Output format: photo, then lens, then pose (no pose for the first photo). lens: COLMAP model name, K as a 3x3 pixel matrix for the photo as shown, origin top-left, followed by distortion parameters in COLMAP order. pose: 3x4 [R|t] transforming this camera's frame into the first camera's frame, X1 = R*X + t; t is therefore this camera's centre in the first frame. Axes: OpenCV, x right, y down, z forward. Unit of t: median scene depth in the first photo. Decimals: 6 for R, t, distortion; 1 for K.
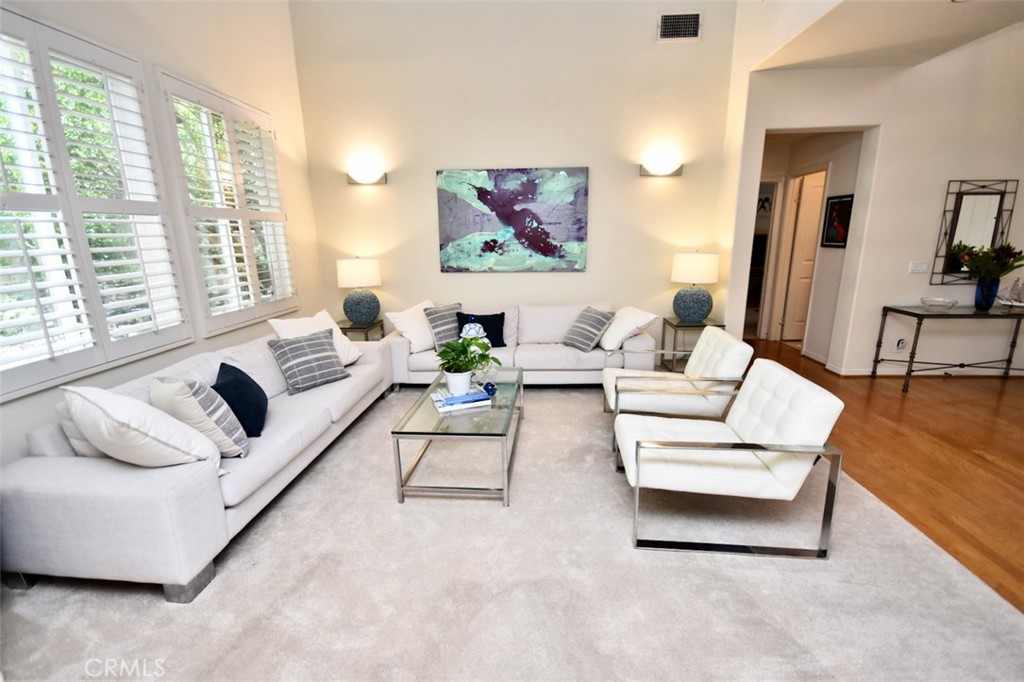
lens RADIAL K [[448.2, 0, 510.0], [0, 448.2, 345.0], [0, 0, 1]] dist [0.013595, -0.012964]
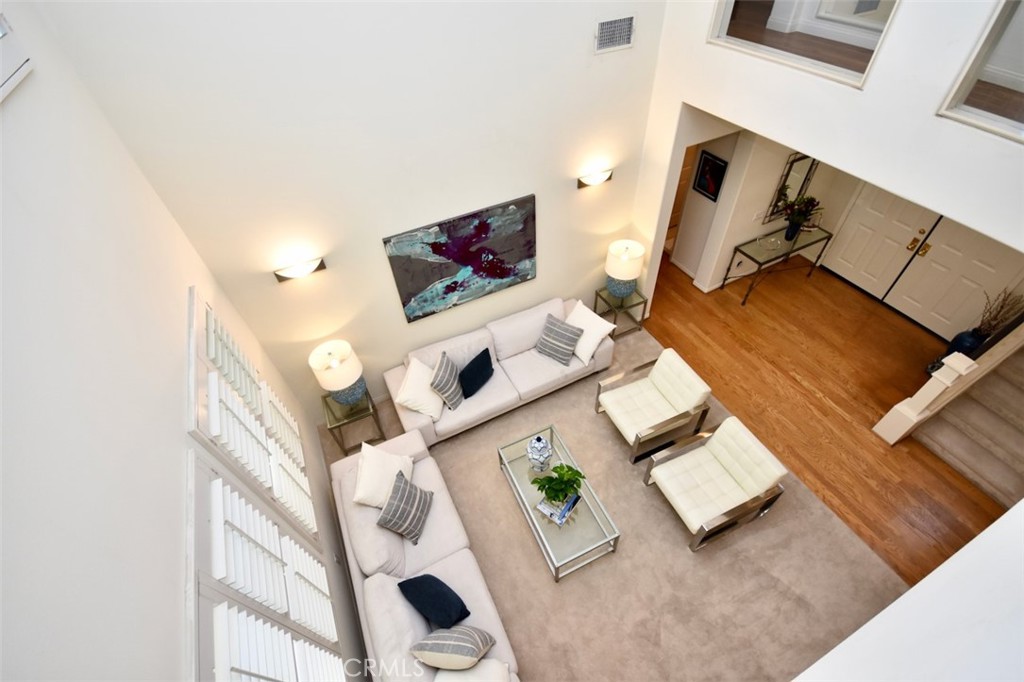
lens RADIAL K [[448.2, 0, 510.0], [0, 448.2, 345.0], [0, 0, 1]] dist [0.013595, -0.012964]
pose [[0.867039, -0.386653, 0.314233, -0.302670], [0.160008, 0.813363, 0.559319, -0.672120], [-0.471848, -0.434672, 0.767085, 0.120536]]
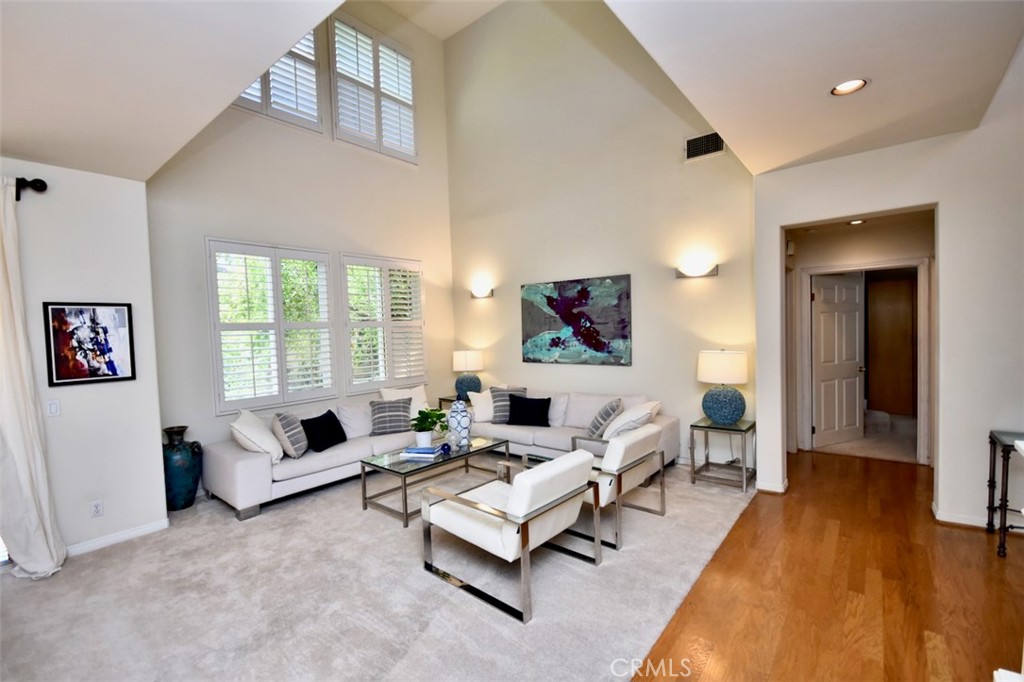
lens RADIAL K [[448.2, 0, 510.0], [0, 448.2, 345.0], [0, 0, 1]] dist [0.013595, -0.012964]
pose [[0.812162, 0.011876, -0.583310, 0.574508], [-0.120441, 0.981670, -0.147708, -0.020606], [0.570864, 0.190218, 0.798706, -0.032068]]
